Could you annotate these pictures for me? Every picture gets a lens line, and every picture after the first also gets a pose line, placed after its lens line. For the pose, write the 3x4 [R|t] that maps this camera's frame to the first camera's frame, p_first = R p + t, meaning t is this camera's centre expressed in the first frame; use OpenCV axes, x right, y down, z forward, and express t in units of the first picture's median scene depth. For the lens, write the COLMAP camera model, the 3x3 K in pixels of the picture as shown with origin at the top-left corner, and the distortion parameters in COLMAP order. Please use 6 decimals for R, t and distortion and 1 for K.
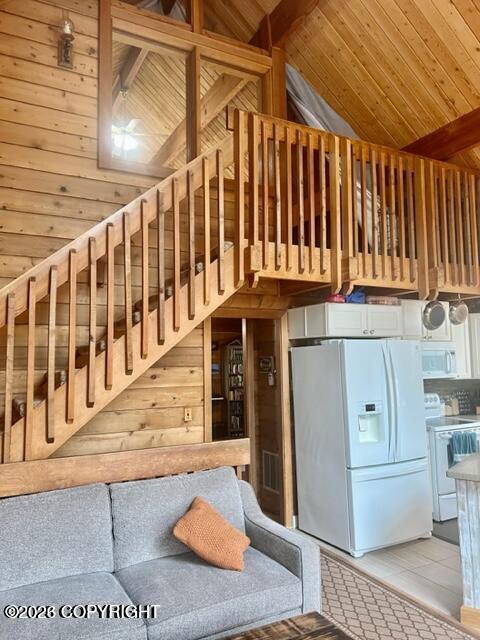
lens RADIAL K [[477.8, 0, 234.2], [0, 477.8, 323.4], [0, 0, 1]] dist [0.063993, -0.073876]
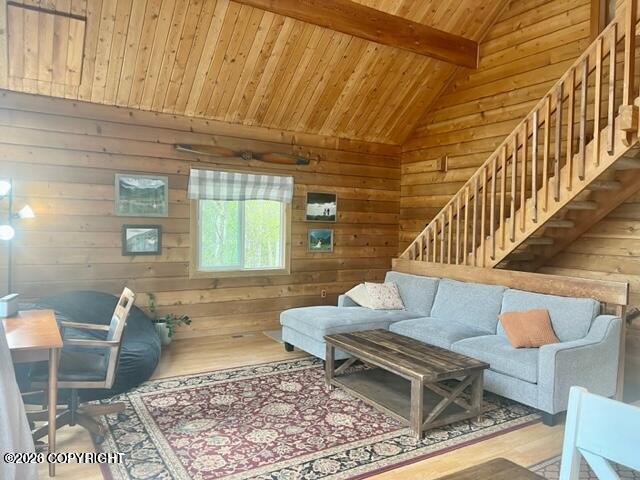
lens RADIAL K [[477.8, 0, 322.4], [0, 477.8, 242.6], [0, 0, 1]] dist [0.063993, -0.073876]
pose [[0.076542, 0.052355, -0.995691, 0.881648], [0.060163, 0.996558, 0.057026, 0.032264], [0.995250, -0.064269, 0.073128, 0.178466]]
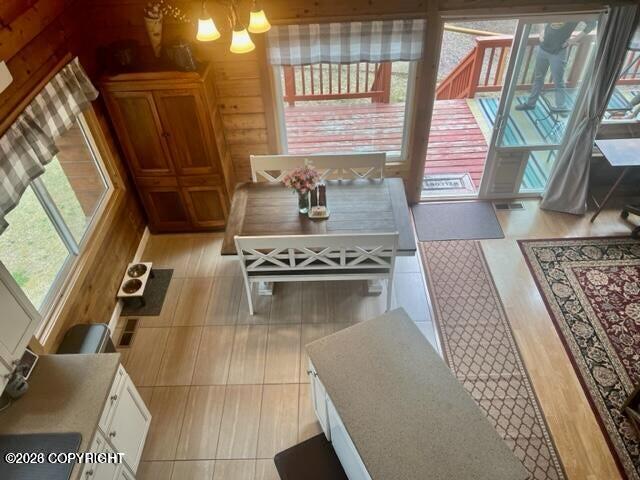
lens RADIAL K [[477.8, 0, 309.4], [0, 477.8, 242.6], [0, 0, 1]] dist [0.063993, -0.073876]
pose [[-0.881898, -0.274492, 0.383288, 0.388044], [0.027284, 0.781936, 0.622762, -0.383807], [-0.470649, 0.559670, -0.682098, 1.045630]]
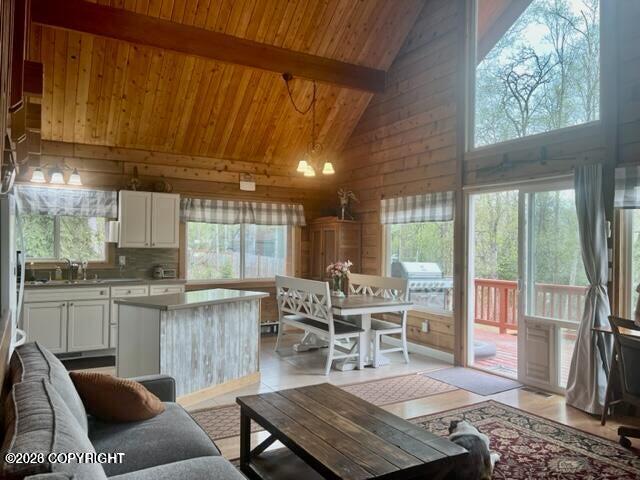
lens RADIAL K [[477.8, 0, 320.4], [0, 477.8, 243.8], [0, 0, 1]] dist [0.063993, -0.073876]
pose [[-0.052956, 0.024015, 0.998308, -0.624415], [-0.092079, 0.995334, -0.028828, 0.090724], [-0.994343, -0.093450, -0.050498, 0.447248]]
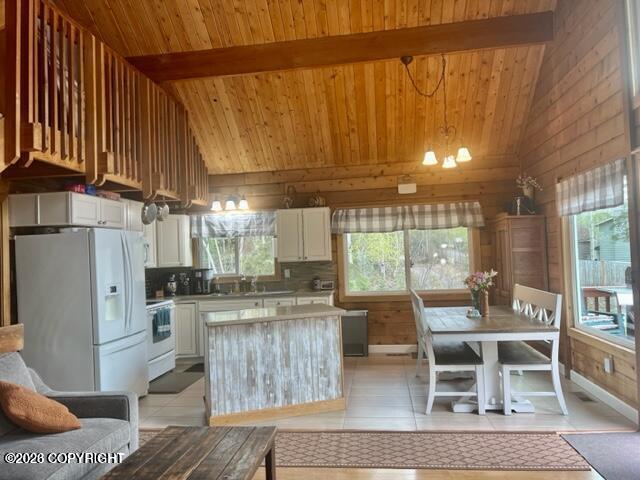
lens RADIAL K [[477.8, 0, 316.2], [0, 477.8, 243.2], [0, 0, 1]] dist [0.063993, -0.073876]
pose [[0.575007, 0.019845, 0.817908, -0.344762], [-0.038984, 0.999235, 0.003161, 0.042971], [-0.817219, -0.033703, 0.575341, -0.026890]]
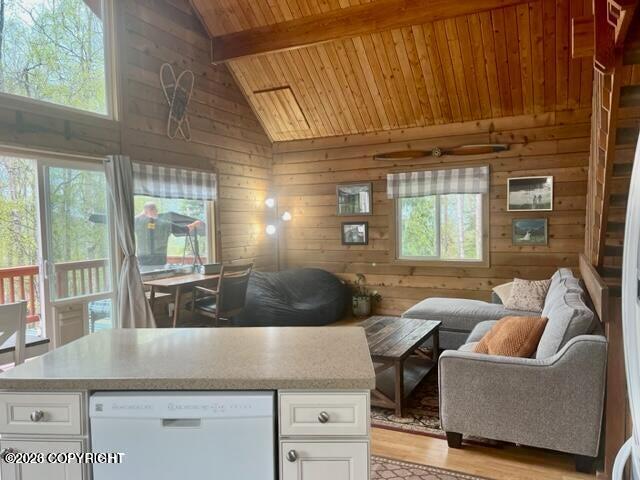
lens RADIAL K [[477.8, 0, 326.8], [0, 477.8, 244.7], [0, 0, 1]] dist [0.063993, -0.073876]
pose [[-0.800653, 0.060039, -0.596112, 0.640451], [0.082836, 0.996504, -0.010892, 0.119981], [0.593374, -0.058100, -0.802827, 1.082165]]
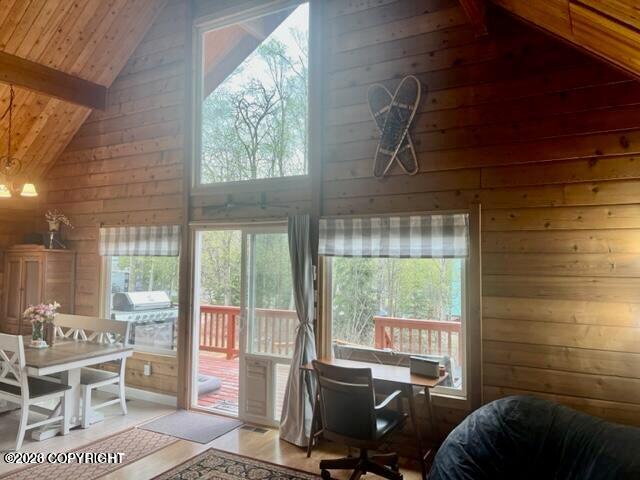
lens RADIAL K [[477.8, 0, 315.4], [0, 477.8, 237.4], [0, 0, 1]] dist [0.063993, -0.073876]
pose [[-0.545413, 0.051500, 0.836584, -0.591315], [-0.067106, 0.992223, -0.104831, 0.014099], [-0.835477, -0.113316, -0.537716, 0.411492]]
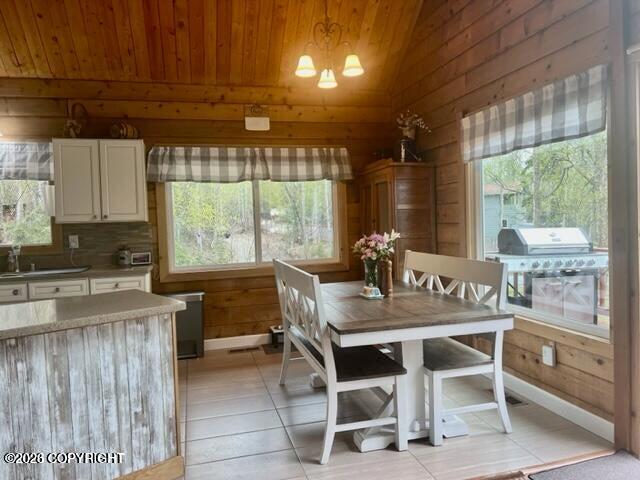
lens RADIAL K [[477.8, 0, 319.0], [0, 477.8, 238.2], [0, 0, 1]] dist [0.063993, -0.073876]
pose [[0.218706, -0.023414, 0.975510, 0.011947], [-0.049173, 0.998177, 0.034983, 0.084022], [-0.974551, -0.055620, 0.217156, 0.230577]]
